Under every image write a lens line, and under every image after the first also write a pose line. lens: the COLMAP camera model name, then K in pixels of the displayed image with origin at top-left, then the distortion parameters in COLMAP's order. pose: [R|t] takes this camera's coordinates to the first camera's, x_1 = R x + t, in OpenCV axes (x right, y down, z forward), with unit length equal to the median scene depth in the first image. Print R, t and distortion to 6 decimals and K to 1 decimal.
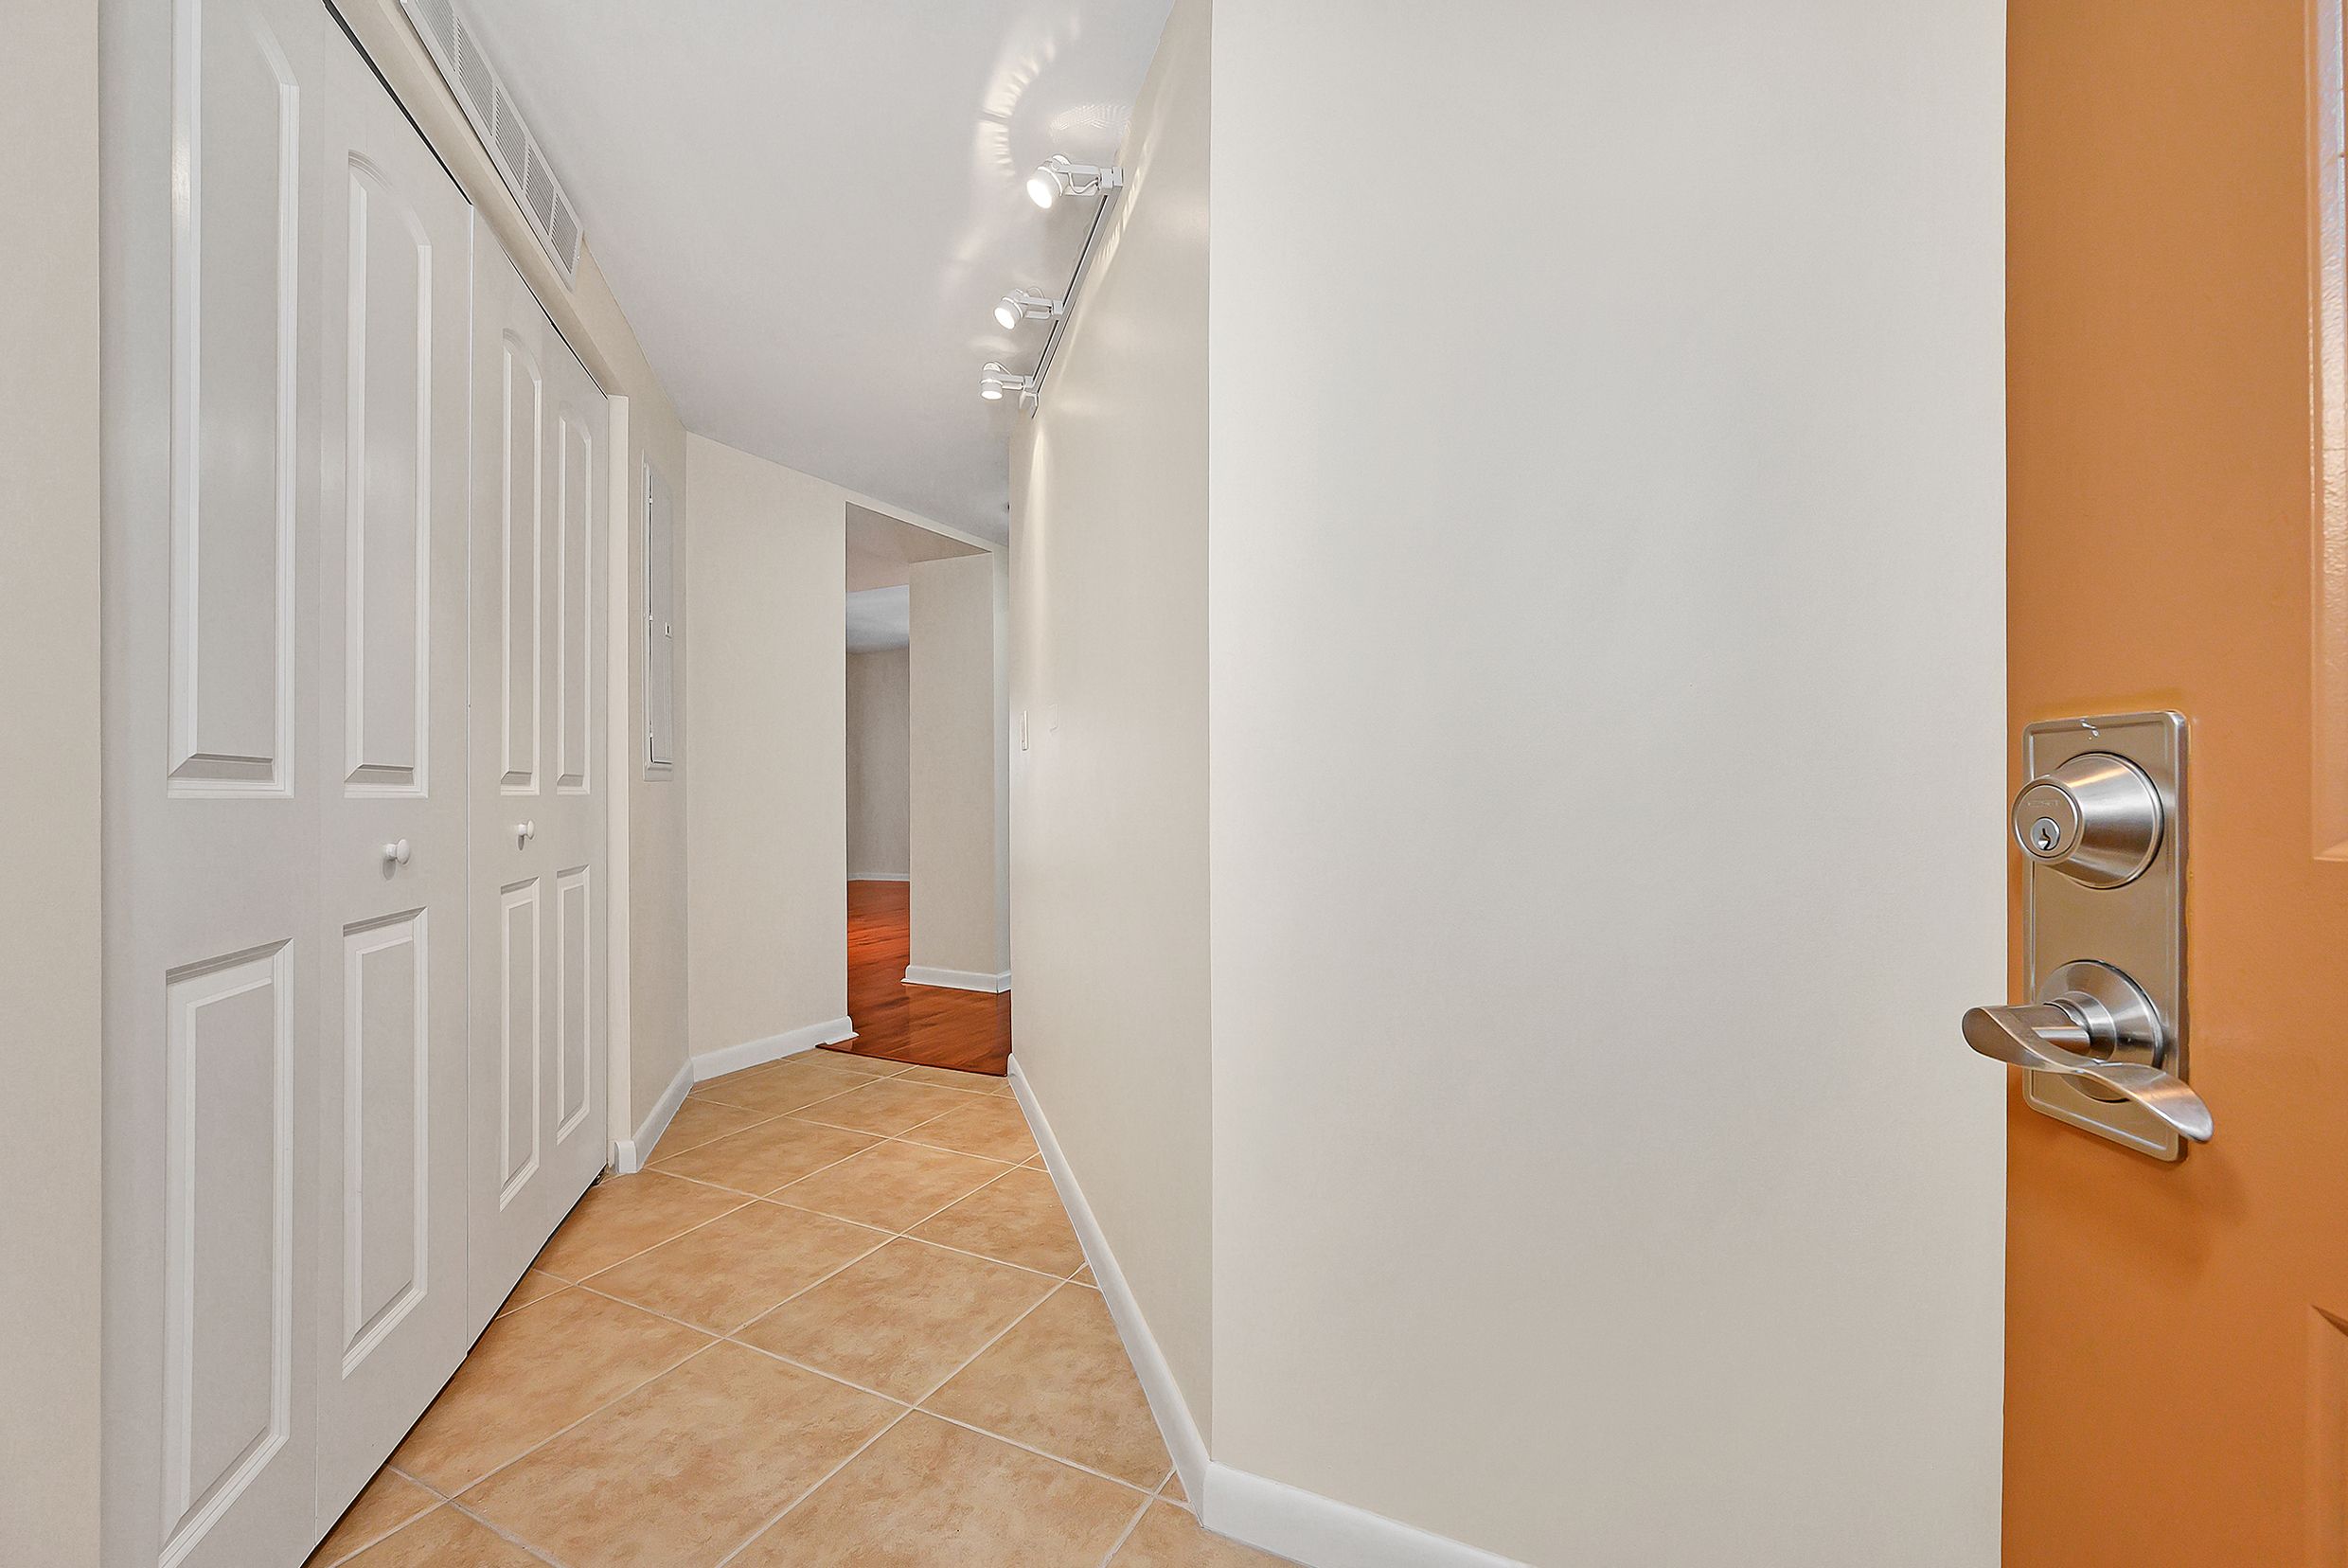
lens RADIAL K [[950.2, 0, 1182.2], [0, 950.2, 781.2], [0, 0, 1]] dist [-0.000971, -0.000117]
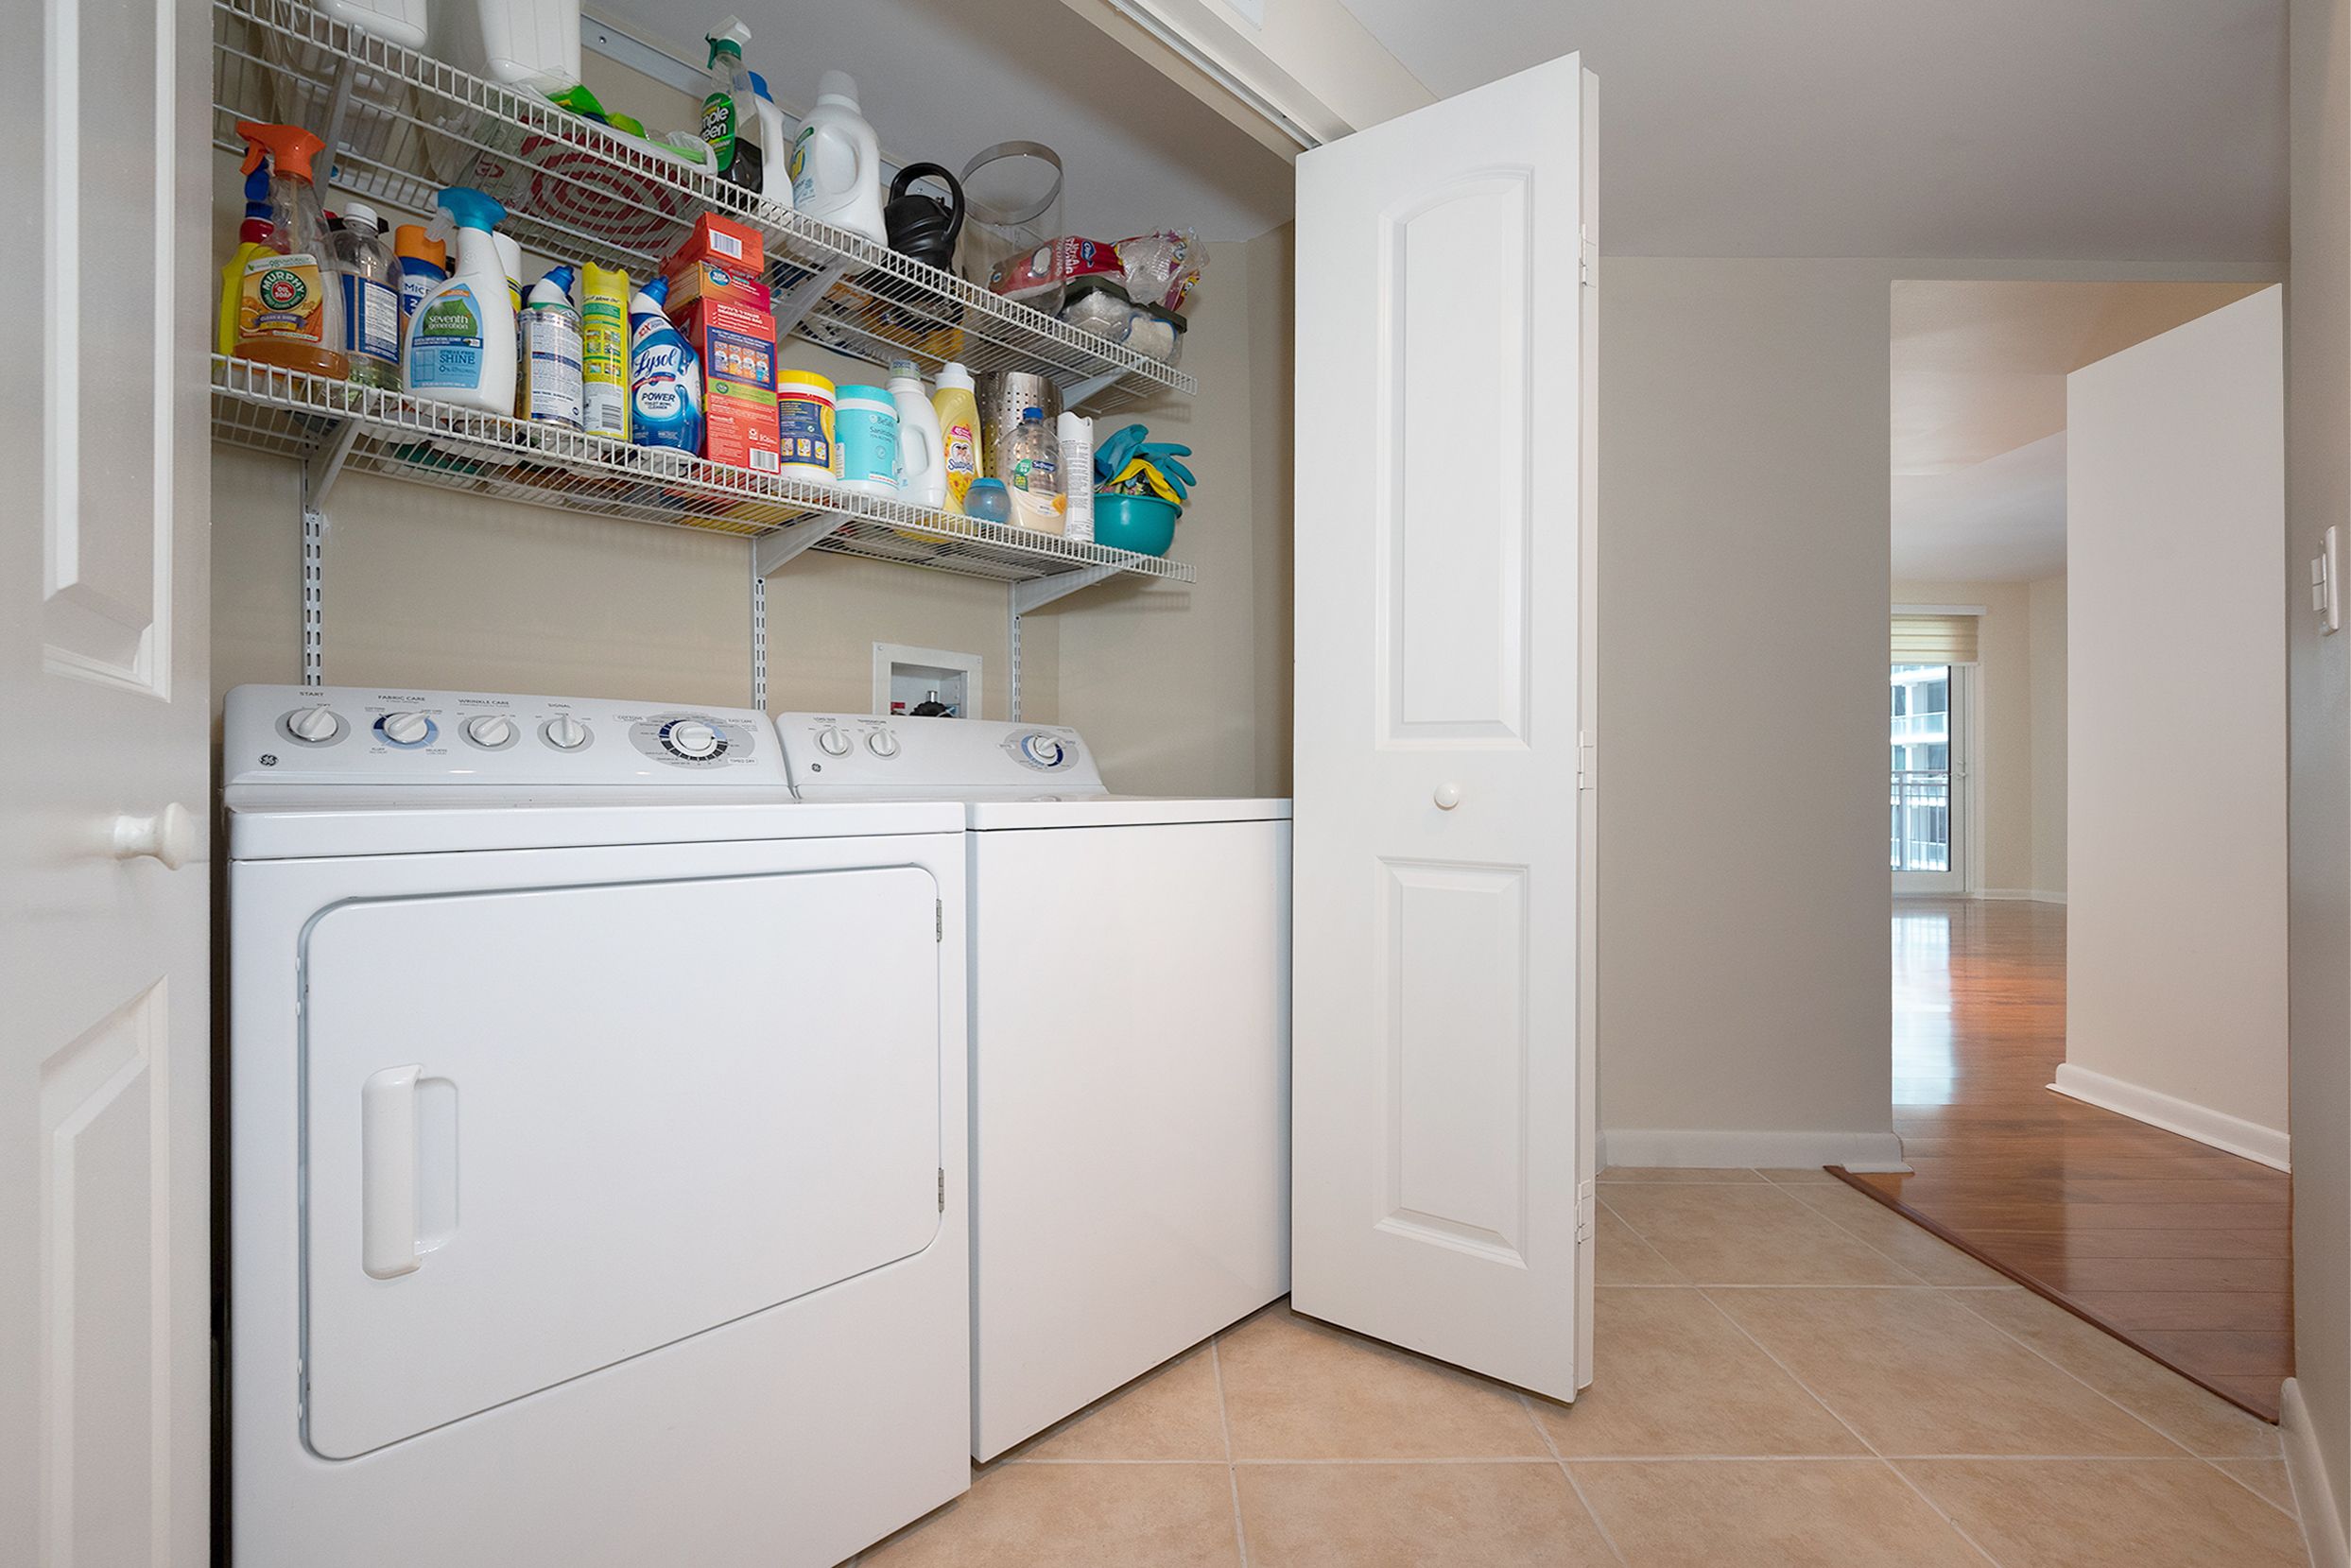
lens RADIAL K [[1009.0, 0, 1175.1], [0, 1009.0, 746.1], [0, 0, 1]] dist [0.001030, 0.000110]
pose [[0.461933, 0.000332, -0.886915, -0.021250], [0.006112, 0.999975, 0.003558, 0.016693], [0.886894, -0.007065, 0.461920, 0.412209]]
